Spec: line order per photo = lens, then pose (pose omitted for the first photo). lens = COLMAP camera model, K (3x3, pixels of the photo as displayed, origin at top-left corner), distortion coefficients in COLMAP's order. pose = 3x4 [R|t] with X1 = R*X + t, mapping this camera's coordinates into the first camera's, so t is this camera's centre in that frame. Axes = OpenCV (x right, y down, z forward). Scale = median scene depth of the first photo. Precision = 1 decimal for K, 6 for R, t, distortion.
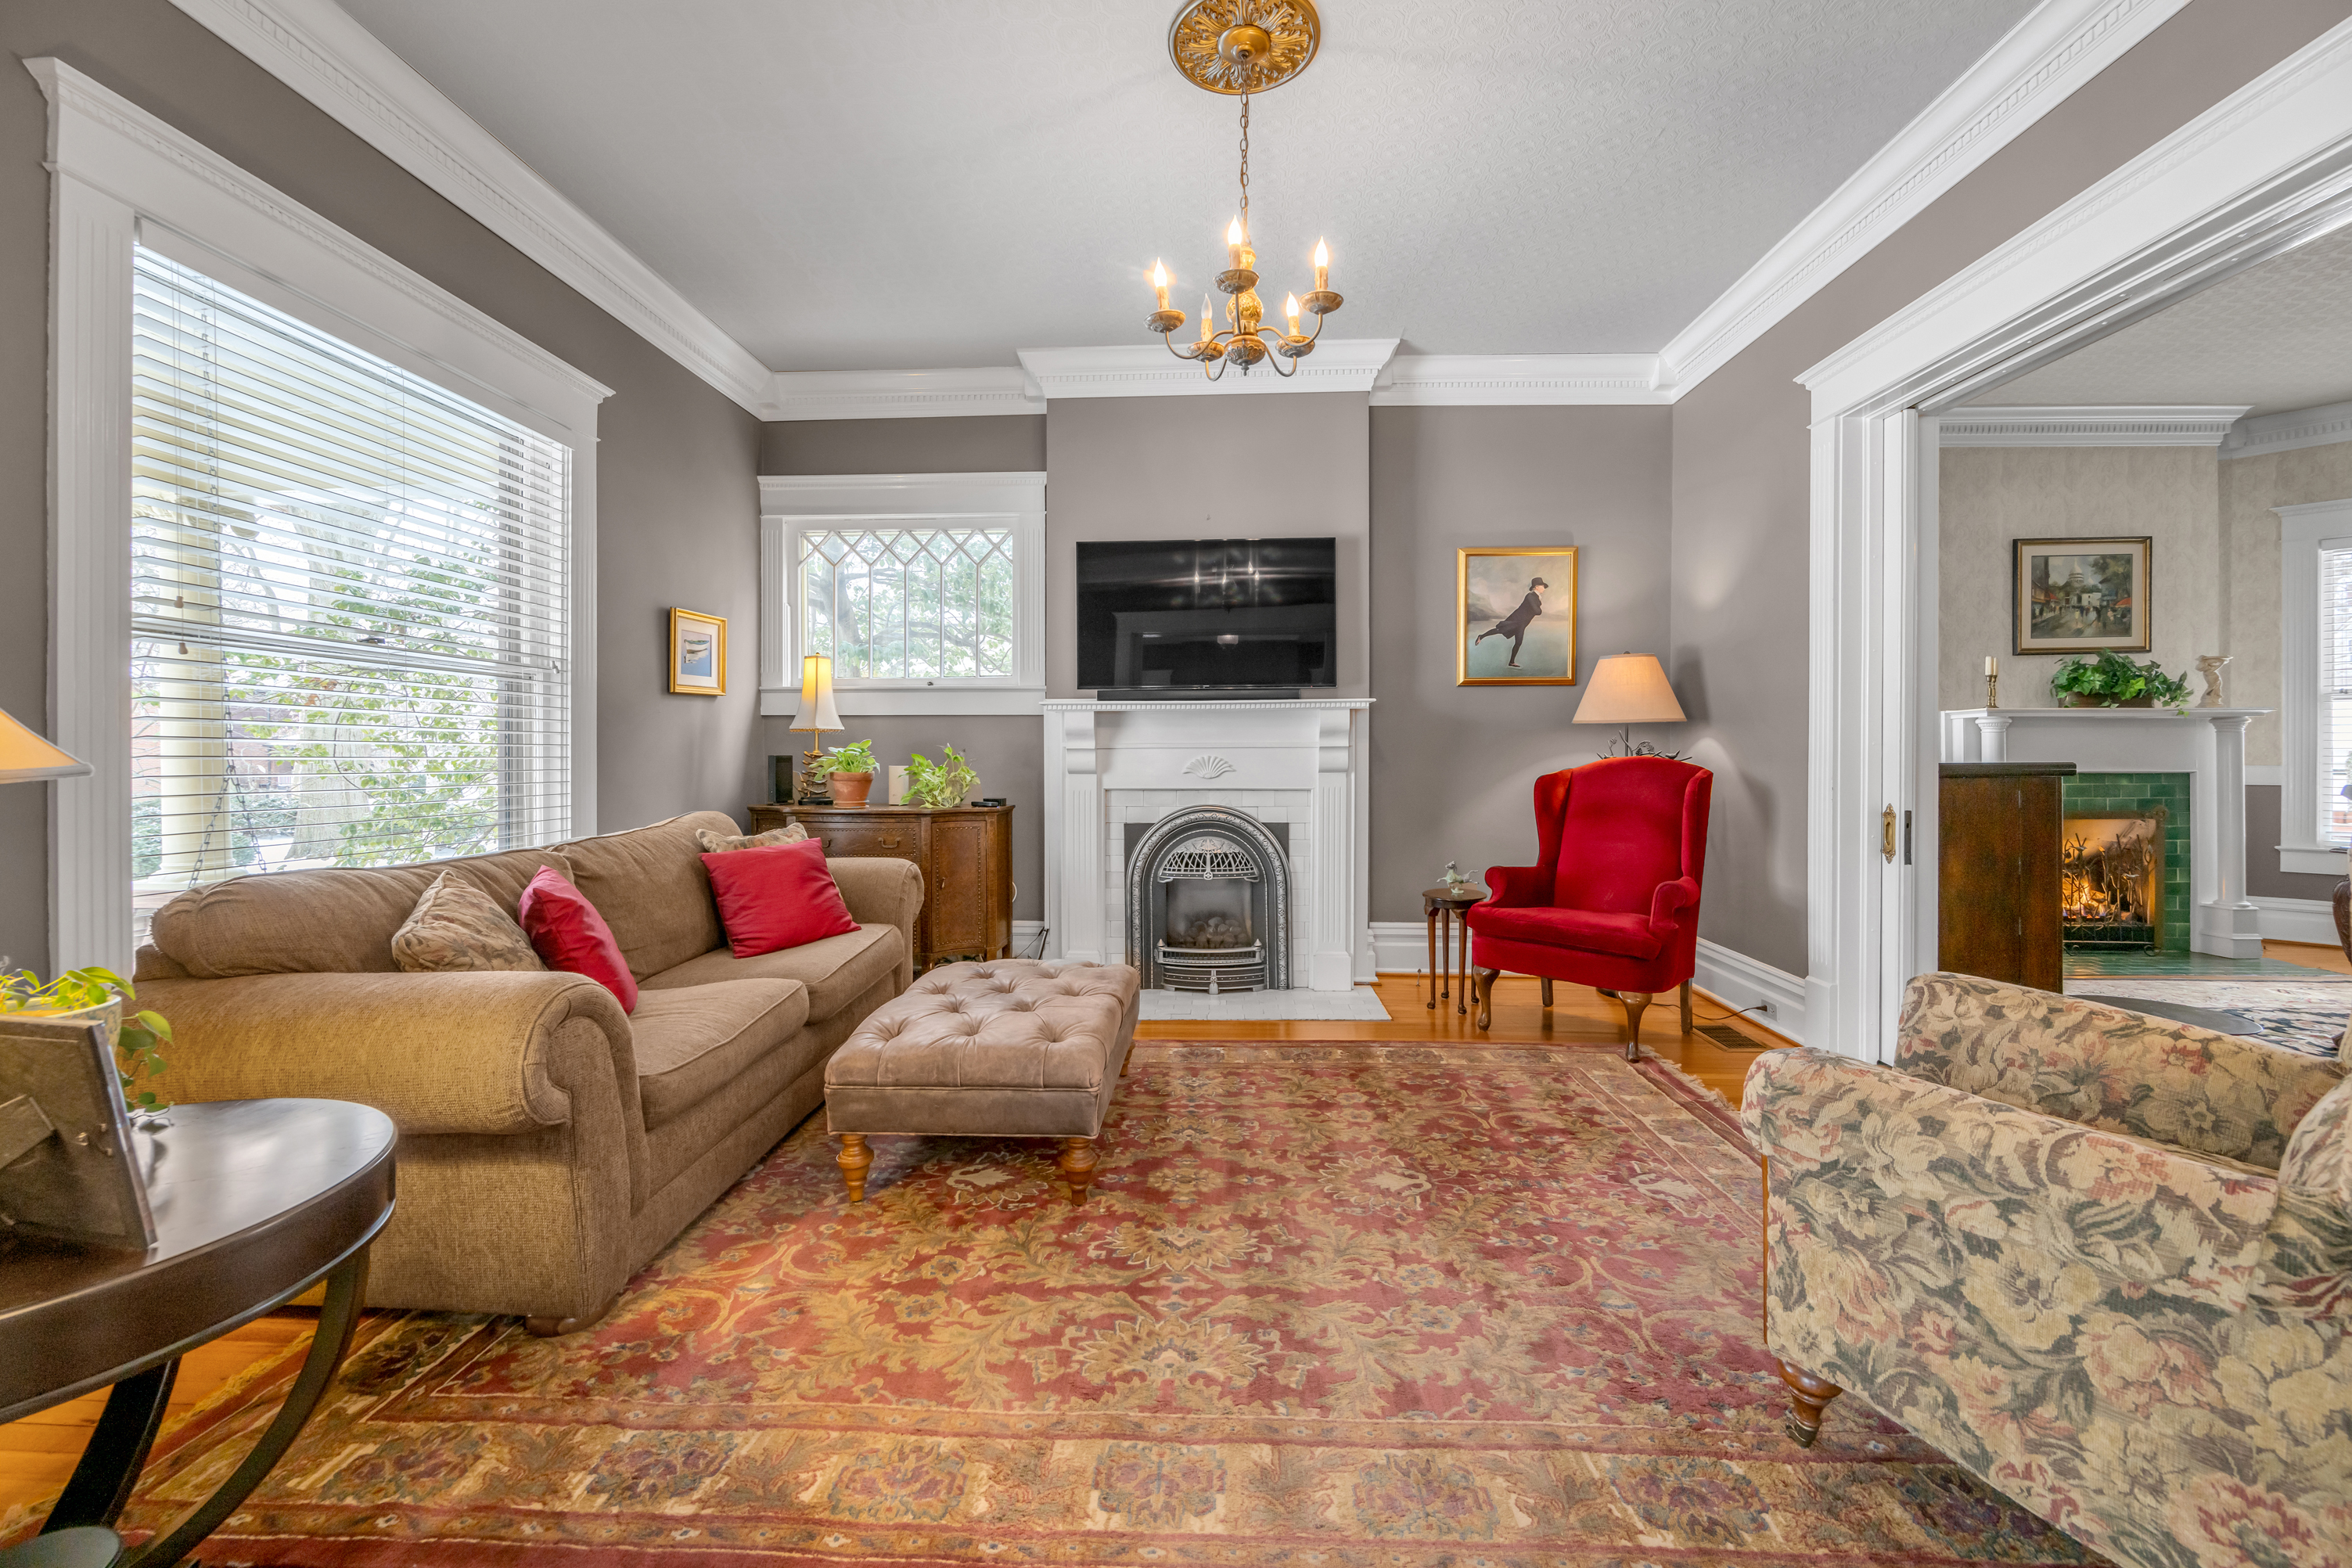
lens RADIAL K [[947.5, 0, 1178.9], [0, 947.5, 754.6], [0, 0, 1]] dist [-0.006348, 0.000619]
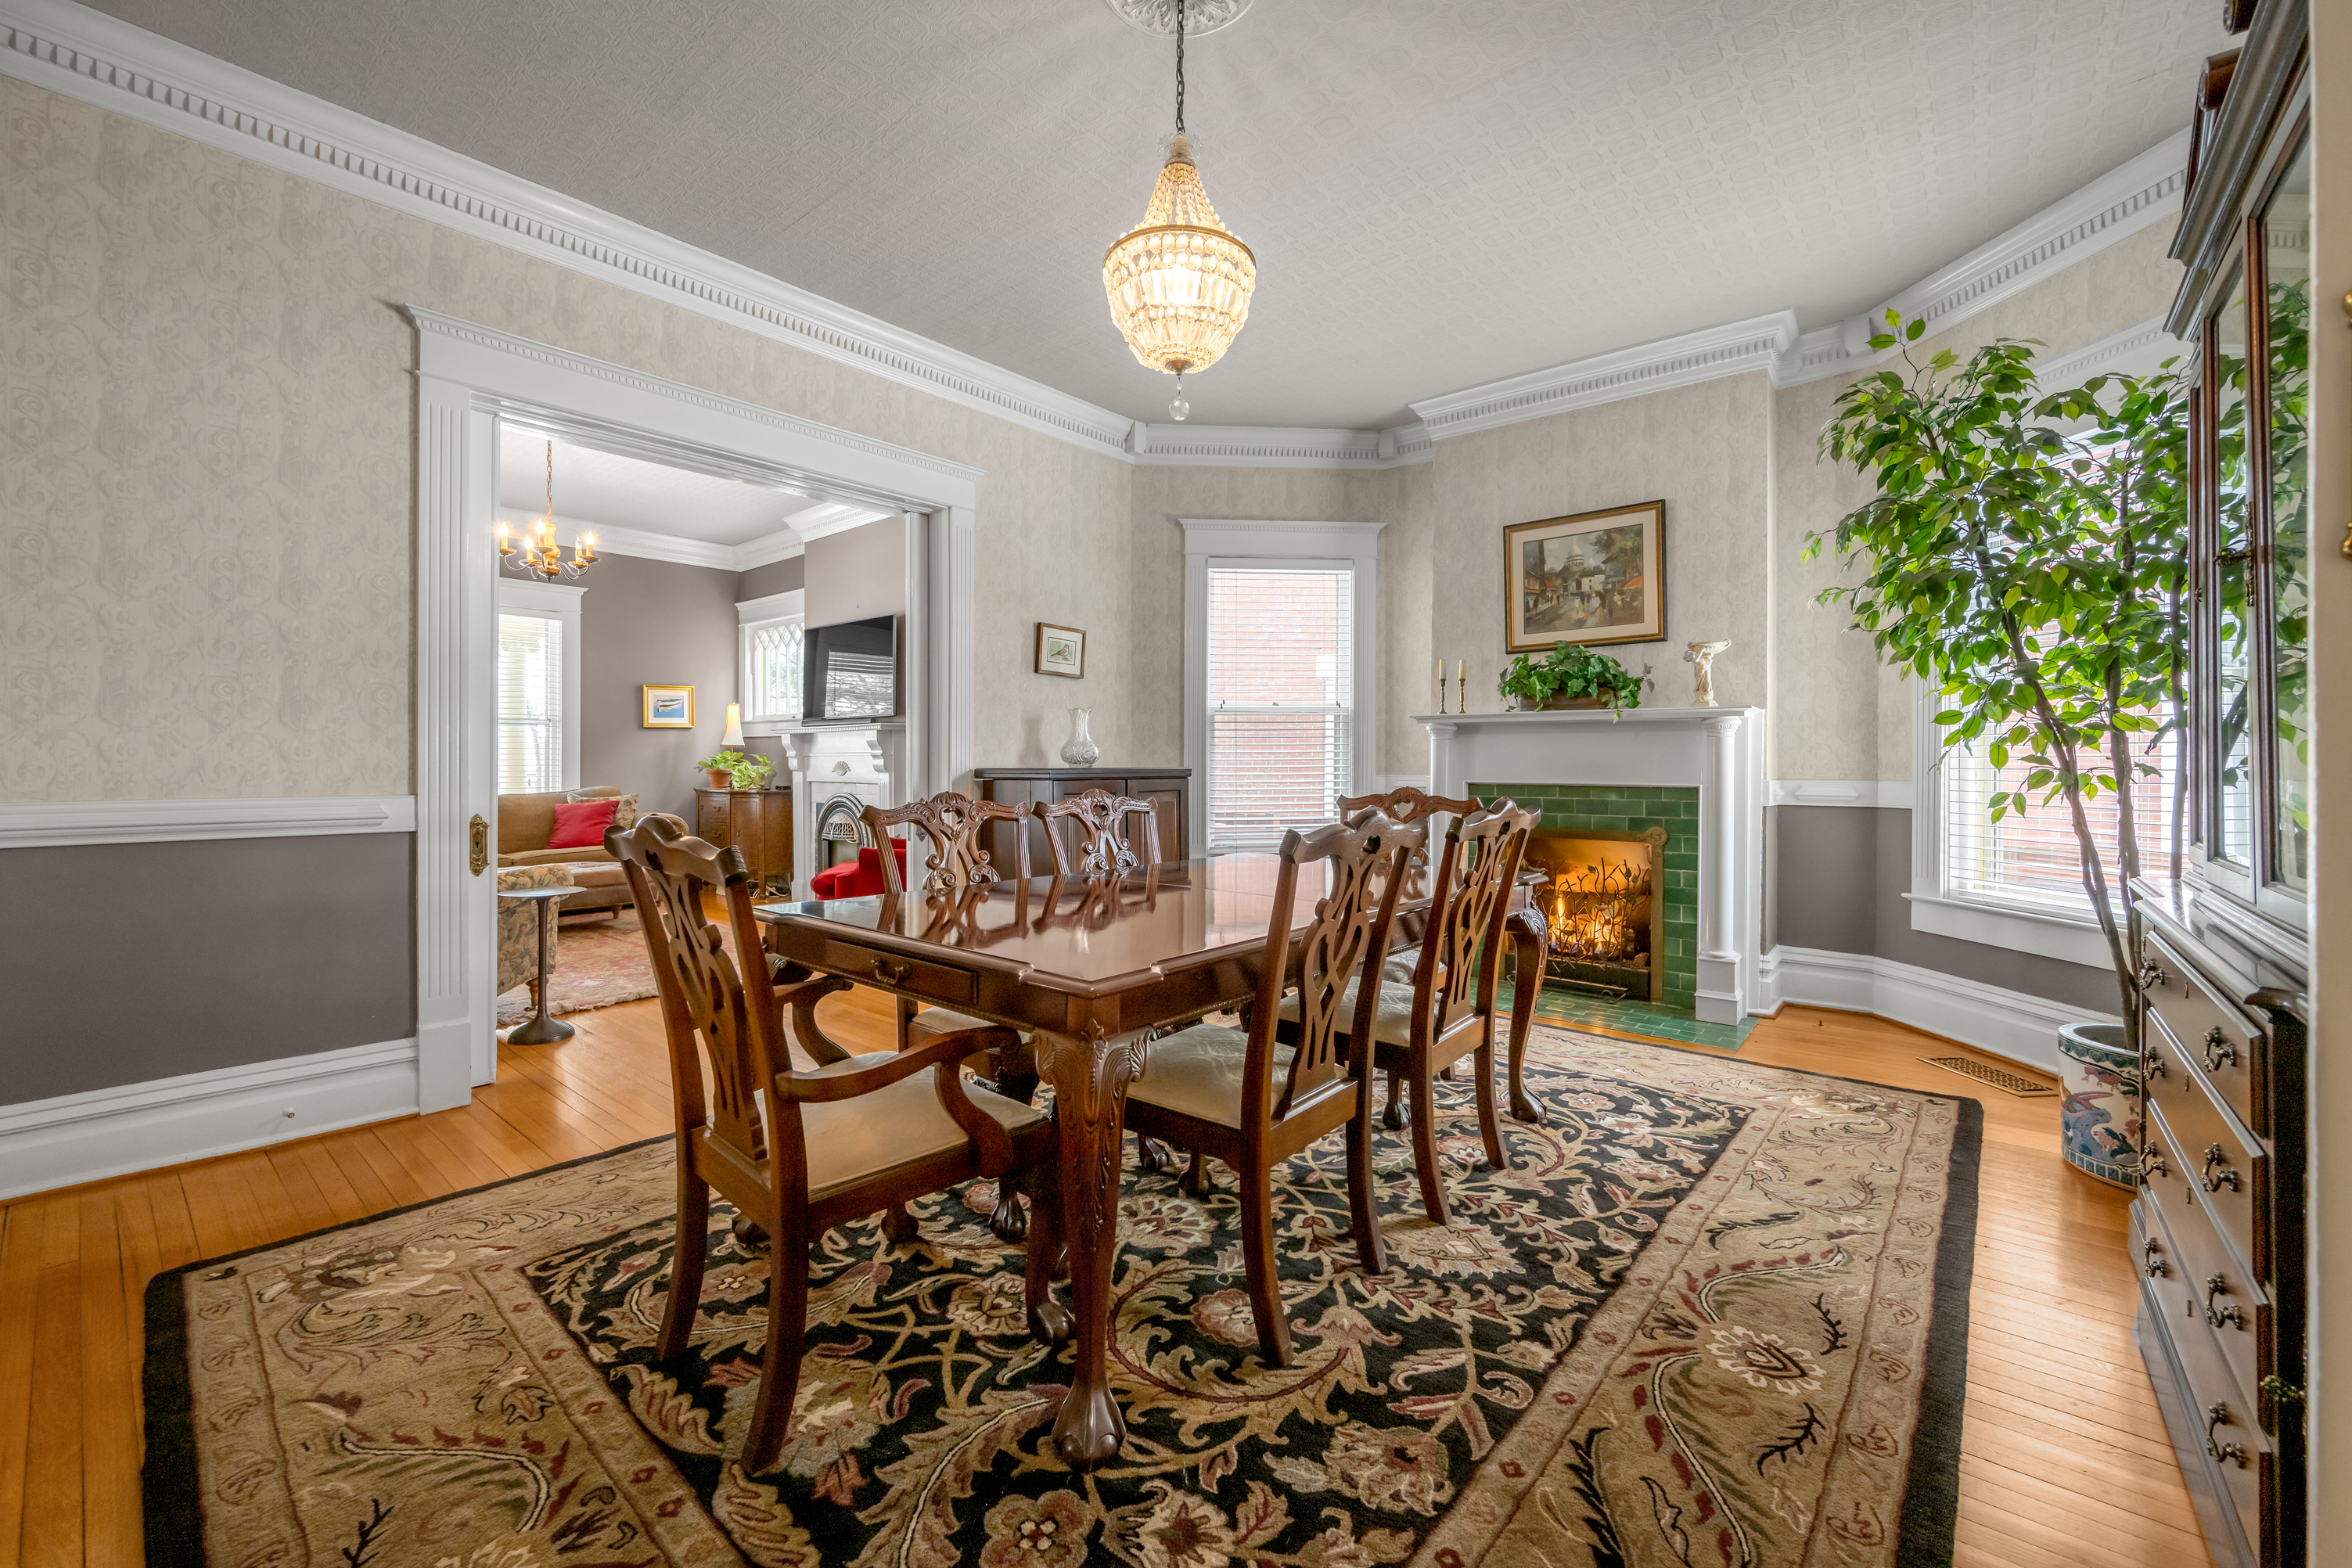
lens RADIAL K [[947.5, 0, 1180.0], [0, 947.5, 763.4], [0, 0, 1]] dist [-0.006348, 0.000619]
pose [[0.792981, 0.005228, -0.609224, 1.397482], [-0.003876, 0.999986, 0.003535, -0.002268], [0.609234, -0.000442, 0.792990, 0.099053]]
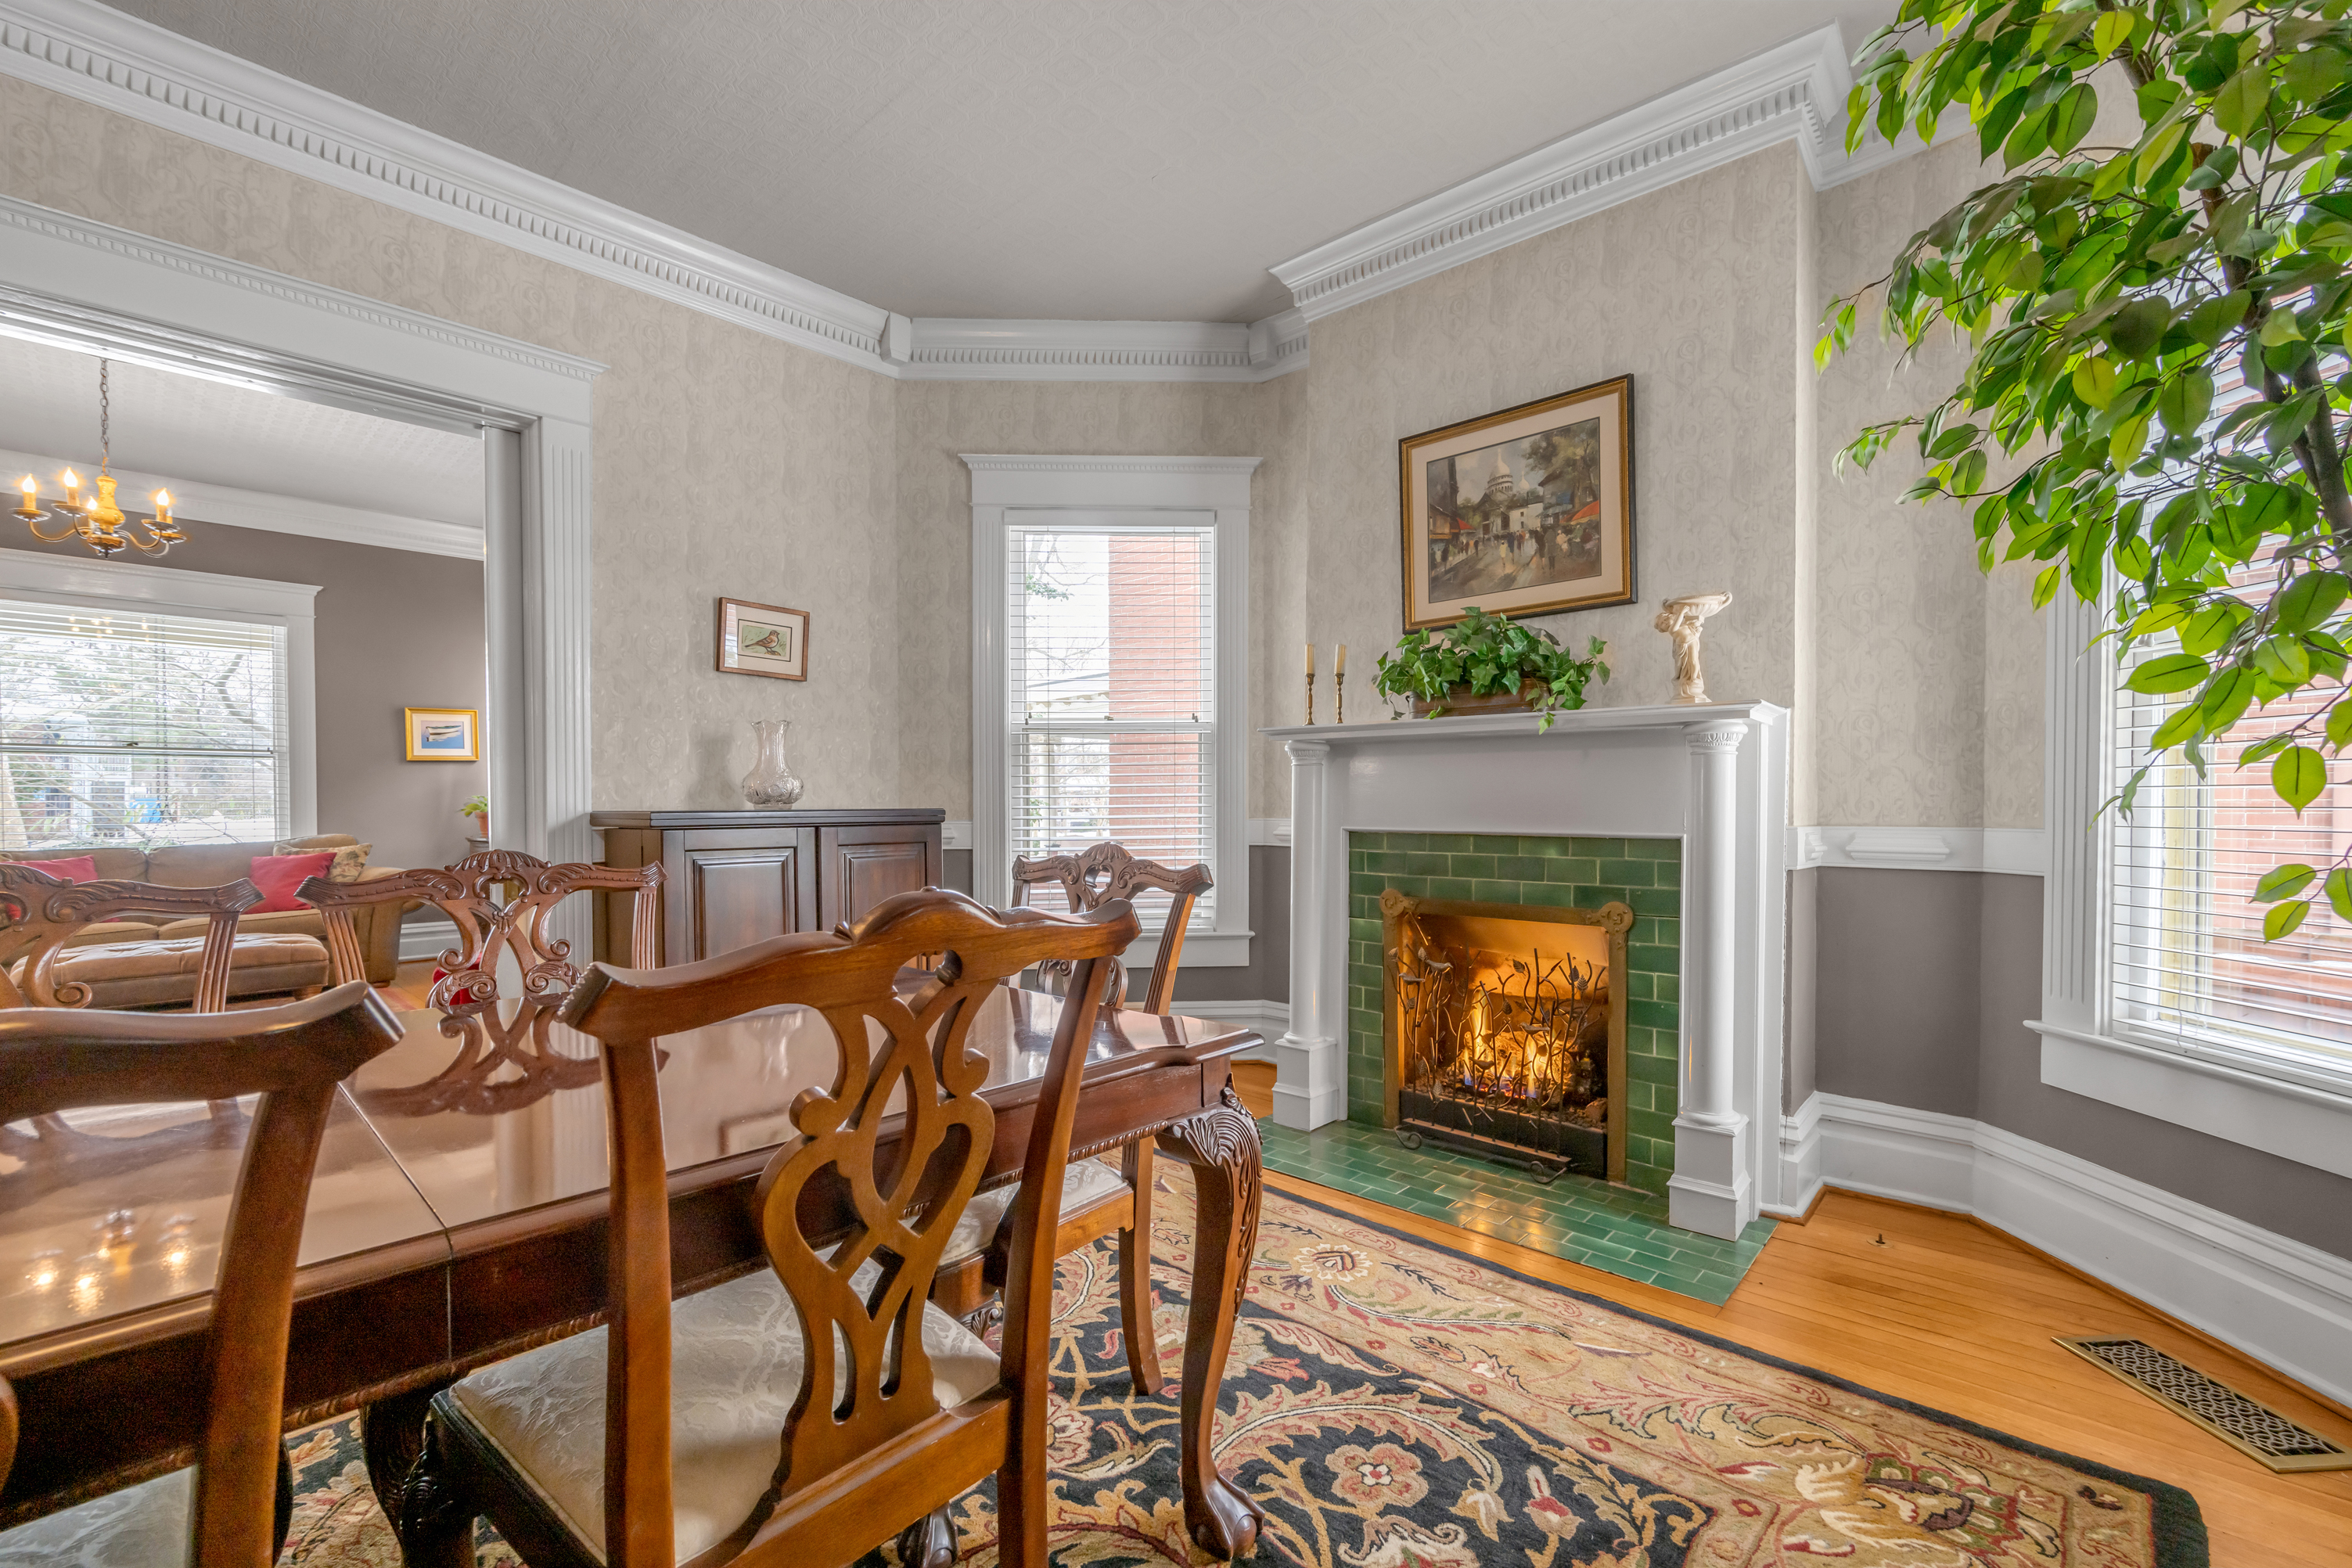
lens RADIAL K [[988.1, 0, 1199.8], [0, 988.1, 816.3], [0, 0, 1]] dist [-0.005740, 0.002362]
pose [[0.769177, 0.010798, -0.638945, 1.391803], [0.000206, 0.999853, 0.017146, -0.001020], [0.639036, -0.013320, 0.769062, 0.506392]]
